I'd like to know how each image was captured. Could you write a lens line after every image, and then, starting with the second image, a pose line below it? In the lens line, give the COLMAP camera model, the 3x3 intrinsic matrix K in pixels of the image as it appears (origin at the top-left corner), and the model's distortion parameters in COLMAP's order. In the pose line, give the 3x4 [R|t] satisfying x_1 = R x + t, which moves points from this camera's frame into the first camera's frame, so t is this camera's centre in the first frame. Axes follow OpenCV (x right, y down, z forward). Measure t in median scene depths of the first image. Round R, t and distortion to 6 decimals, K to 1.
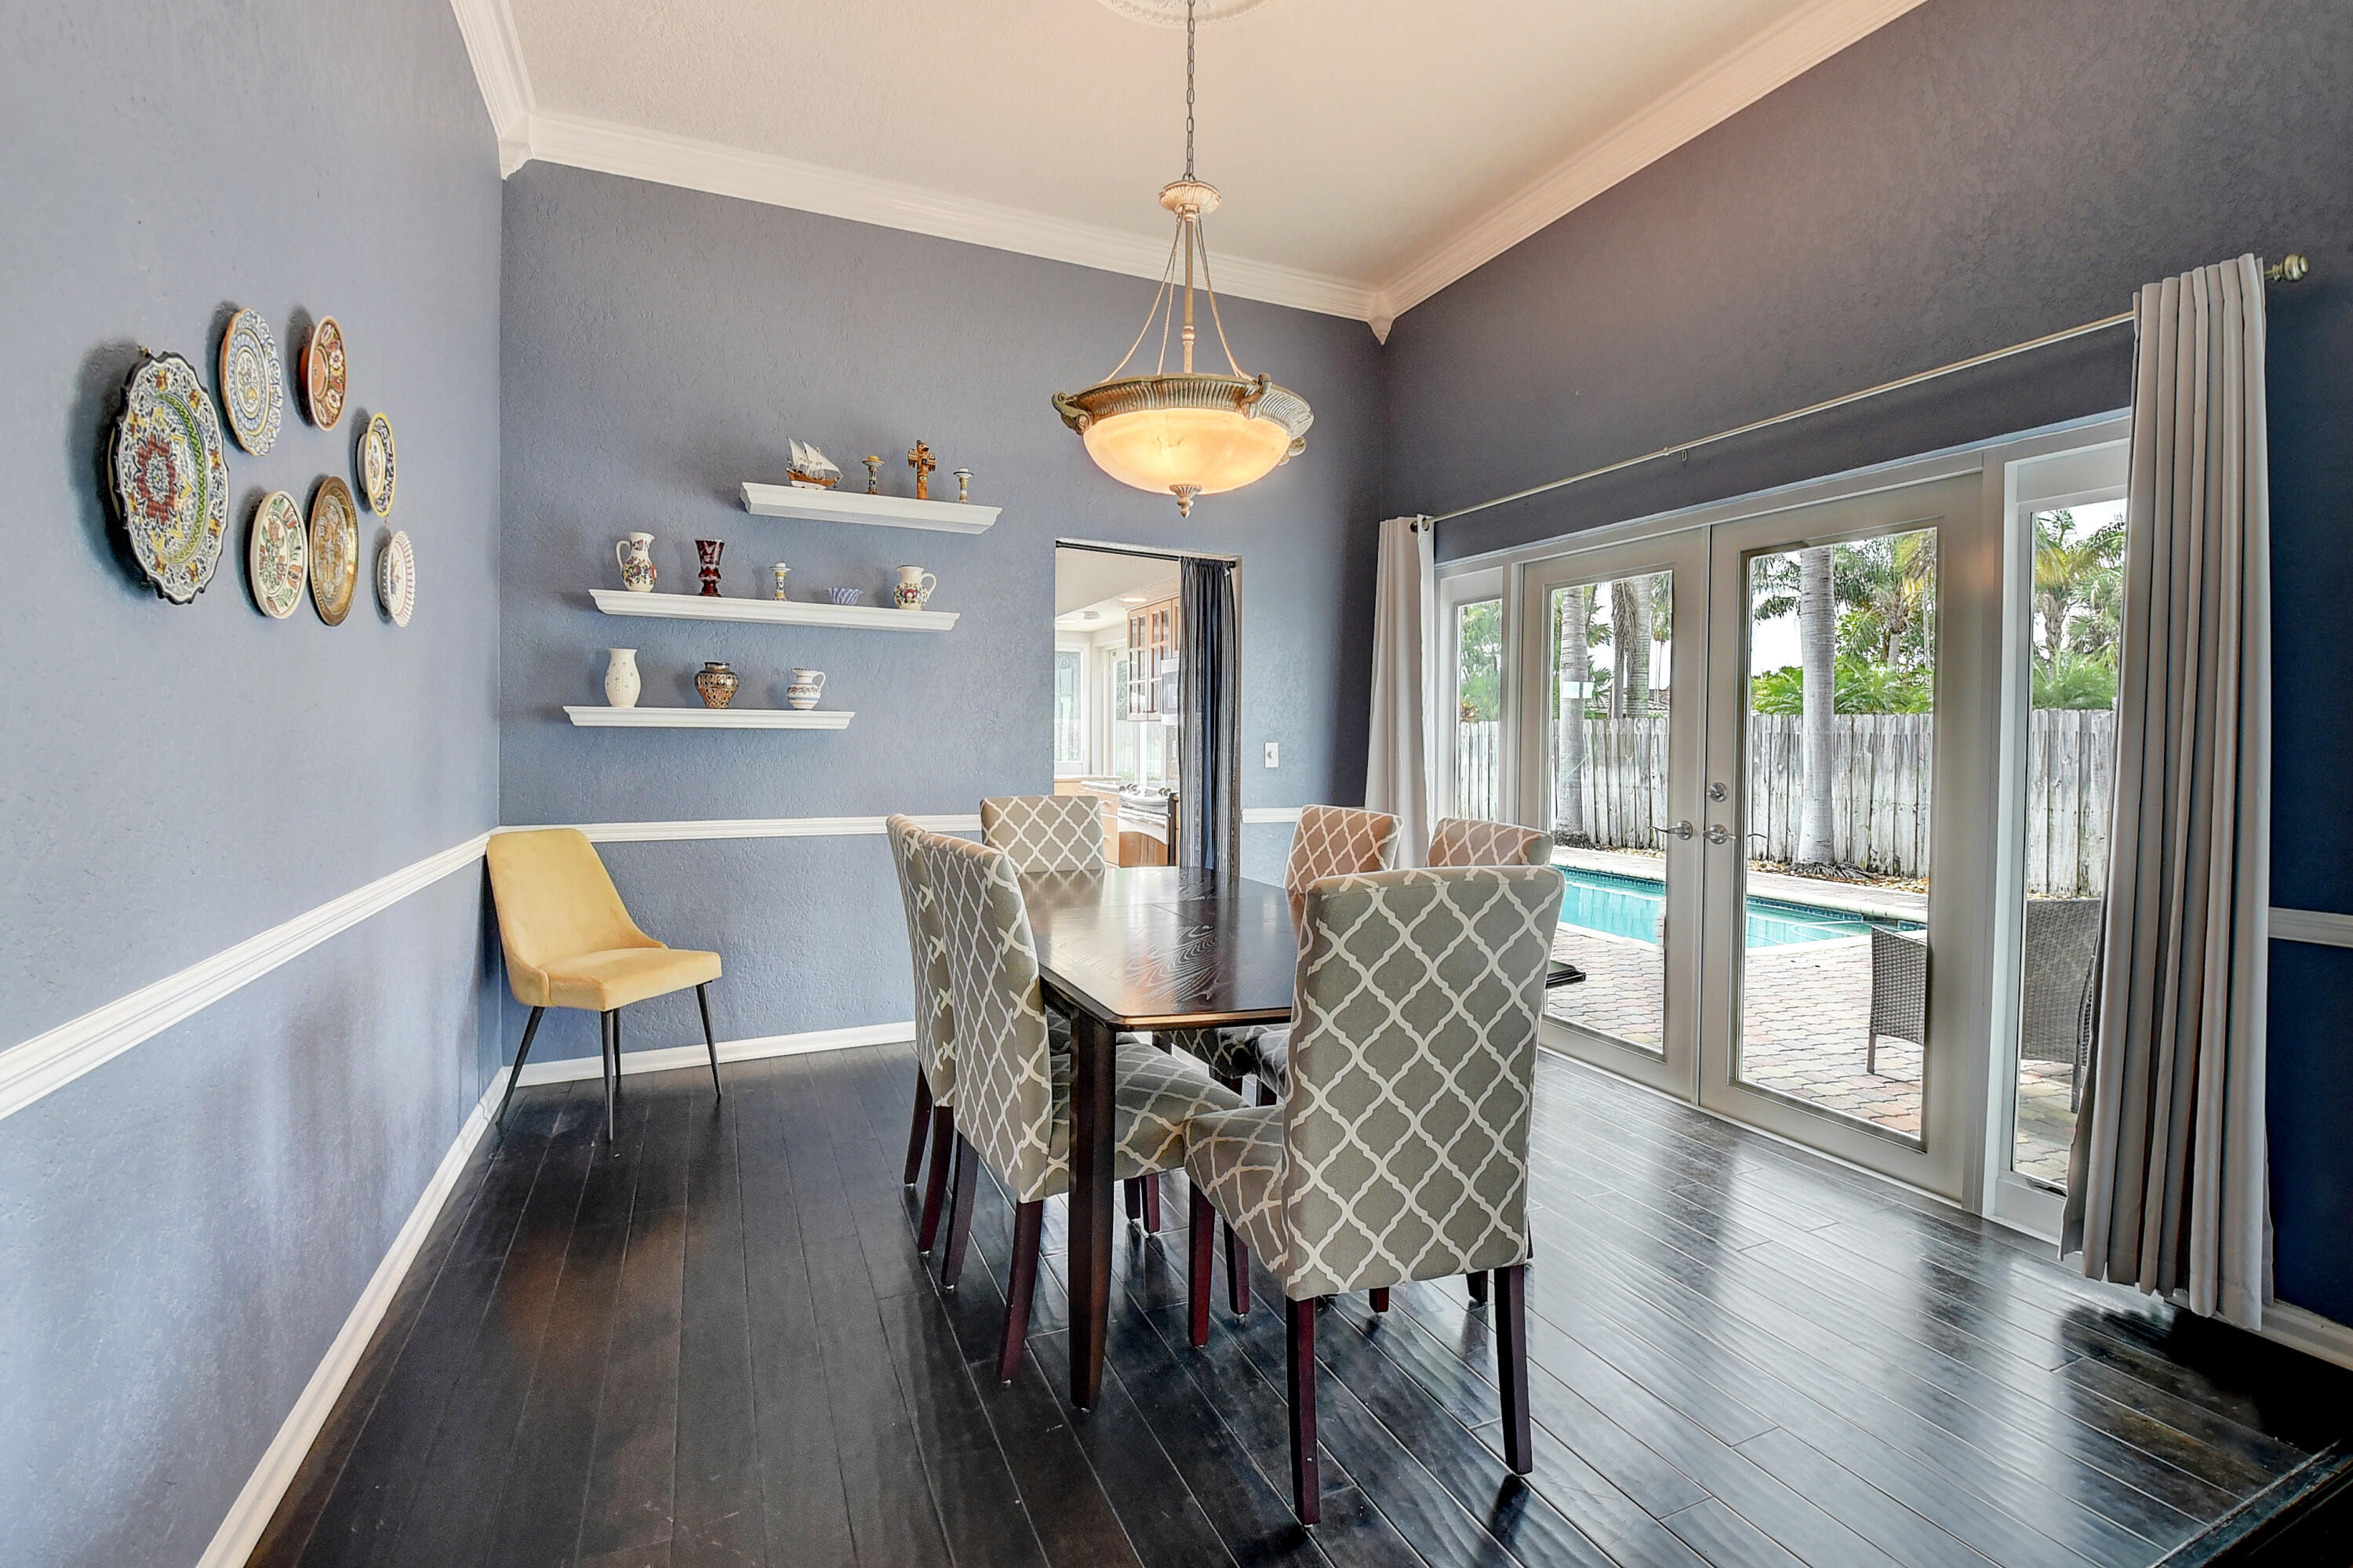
lens RADIAL K [[1036.3, 0, 1168.4], [0, 1036.3, 759.6], [0, 0, 1]] dist [0.015657, -0.027377]
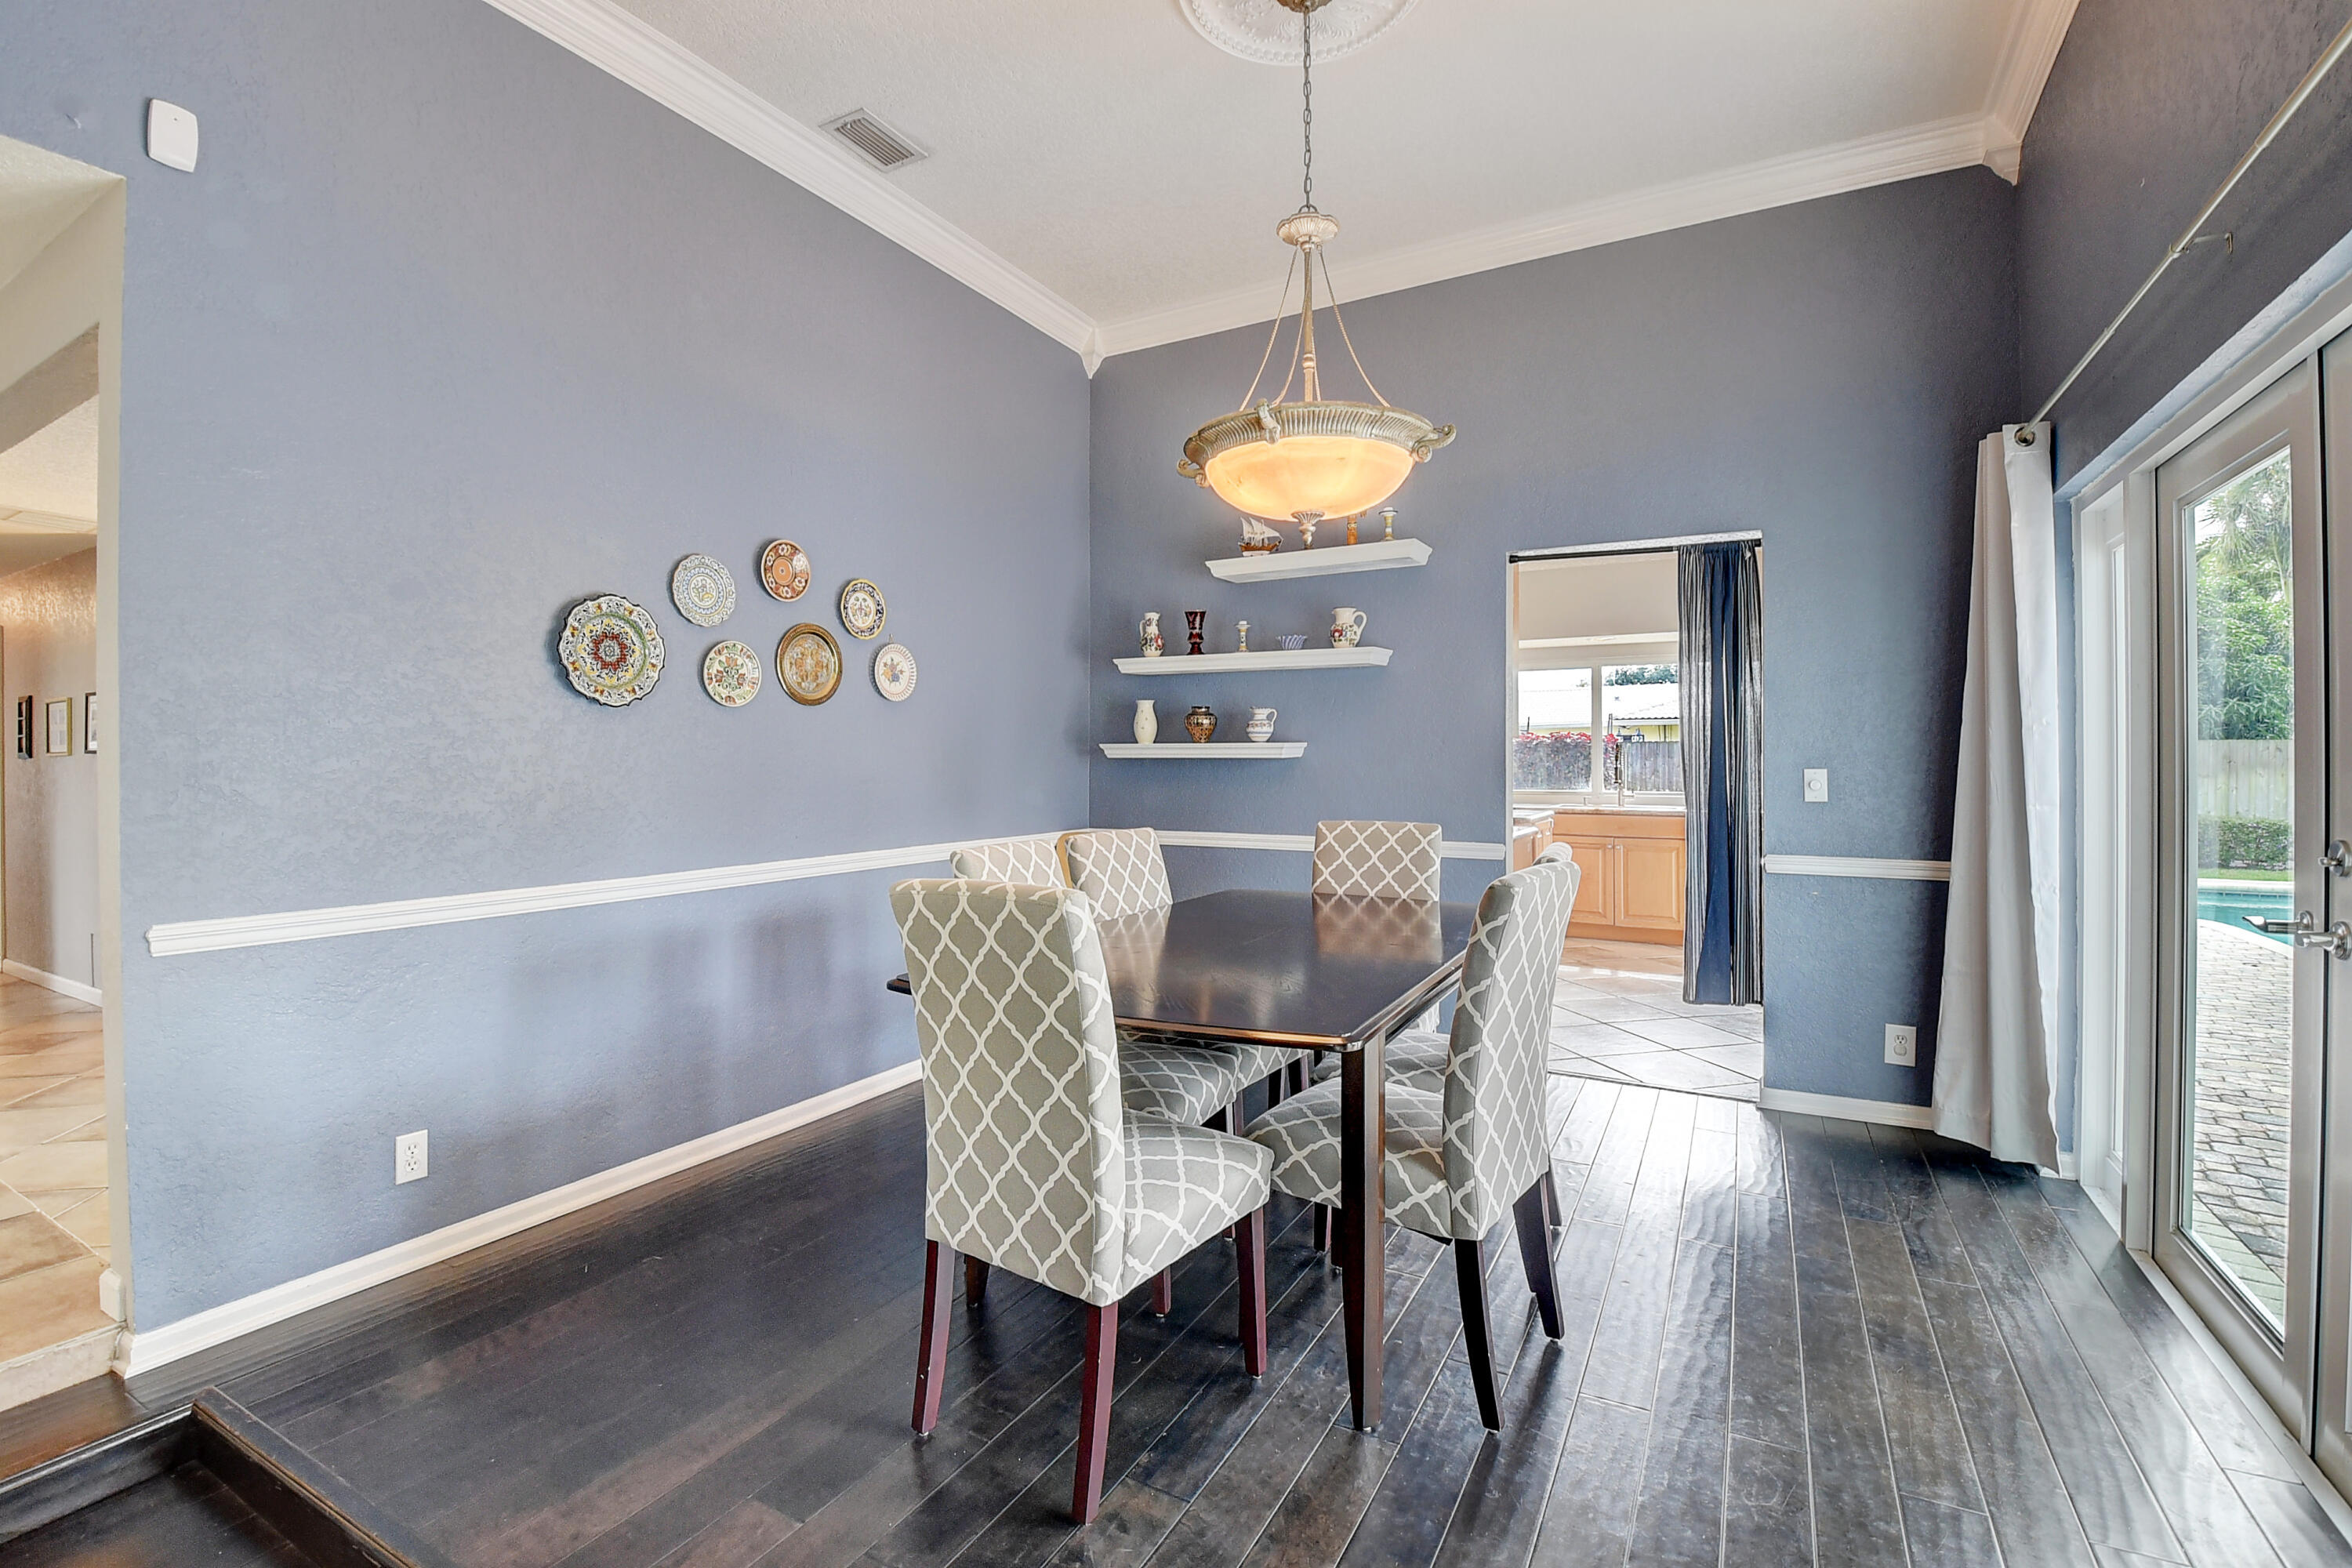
lens RADIAL K [[1035.8, 0, 1167.9], [0, 1035.8, 759.6], [0, 0, 1]] dist [0.015657, -0.027377]
pose [[0.595575, -0.010266, -0.803234, 0.554359], [-0.012629, 0.999675, -0.022141, -0.000682], [0.803201, 0.023331, 0.595252, 0.224377]]
